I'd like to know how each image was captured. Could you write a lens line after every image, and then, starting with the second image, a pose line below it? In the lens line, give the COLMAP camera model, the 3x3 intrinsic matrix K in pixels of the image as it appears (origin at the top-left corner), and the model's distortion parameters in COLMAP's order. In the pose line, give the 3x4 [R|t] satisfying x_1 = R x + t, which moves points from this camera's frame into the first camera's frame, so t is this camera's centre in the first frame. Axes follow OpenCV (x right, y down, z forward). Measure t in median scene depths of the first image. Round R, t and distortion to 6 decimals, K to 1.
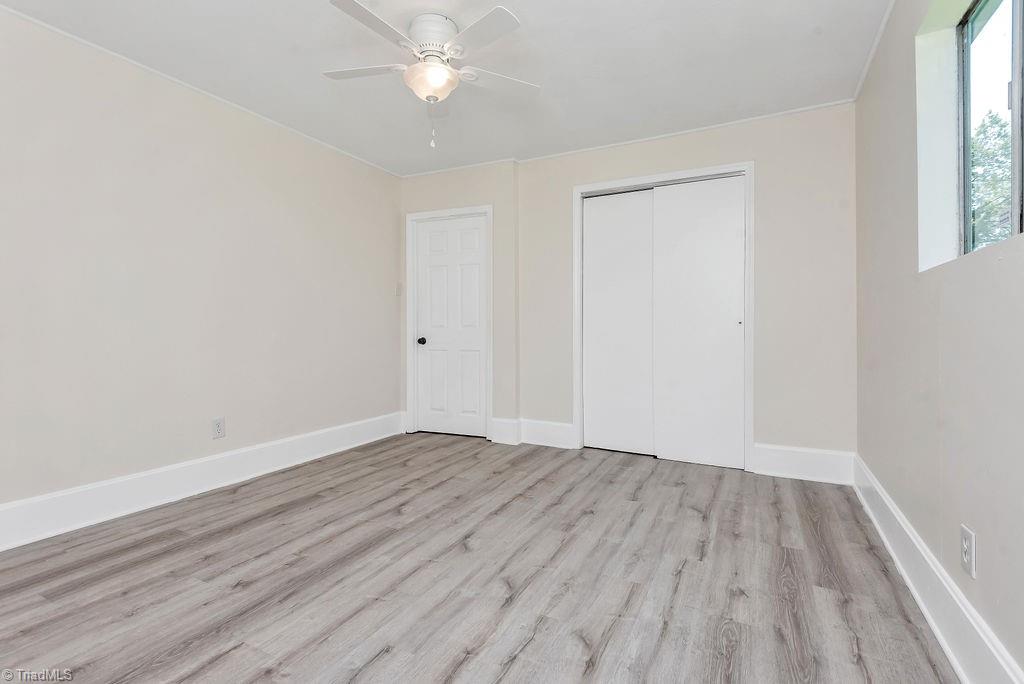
lens RADIAL K [[482.1, 0, 515.2], [0, 482.1, 335.4], [0, 0, 1]] dist [0.019995, -0.001261]
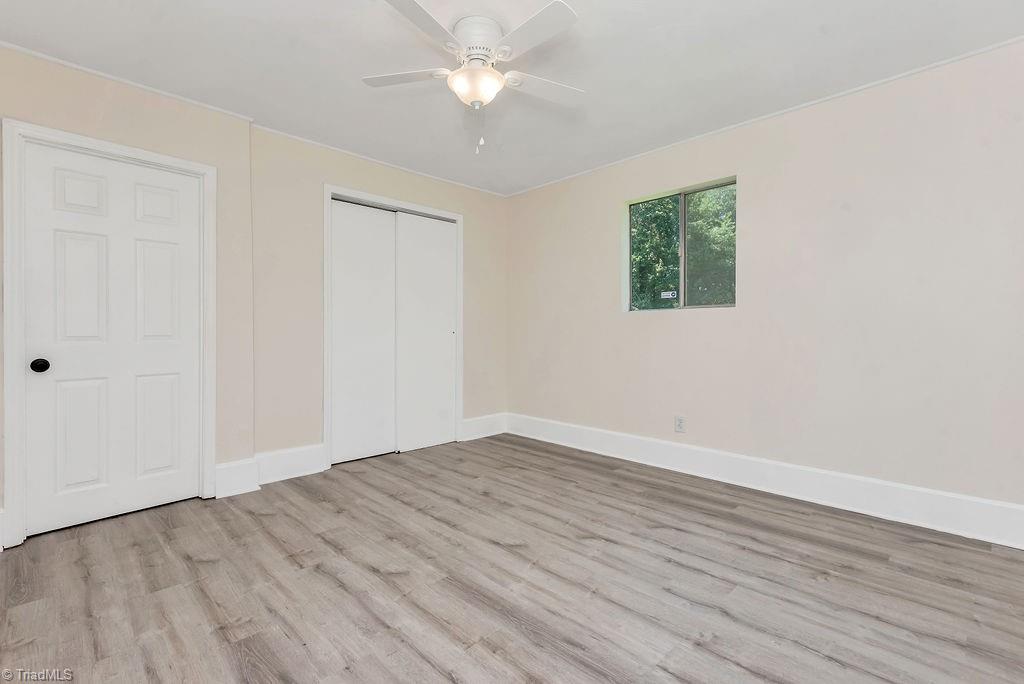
lens RADIAL K [[467.1, 0, 513.6], [0, 467.1, 335.0], [0, 0, 1]] dist [0.025398, -0.001116]
pose [[0.308510, -0.010448, 0.951164, -0.946516], [0.017355, 0.999835, 0.005353, -0.029736], [-0.951063, 0.014856, 0.308640, 0.591992]]
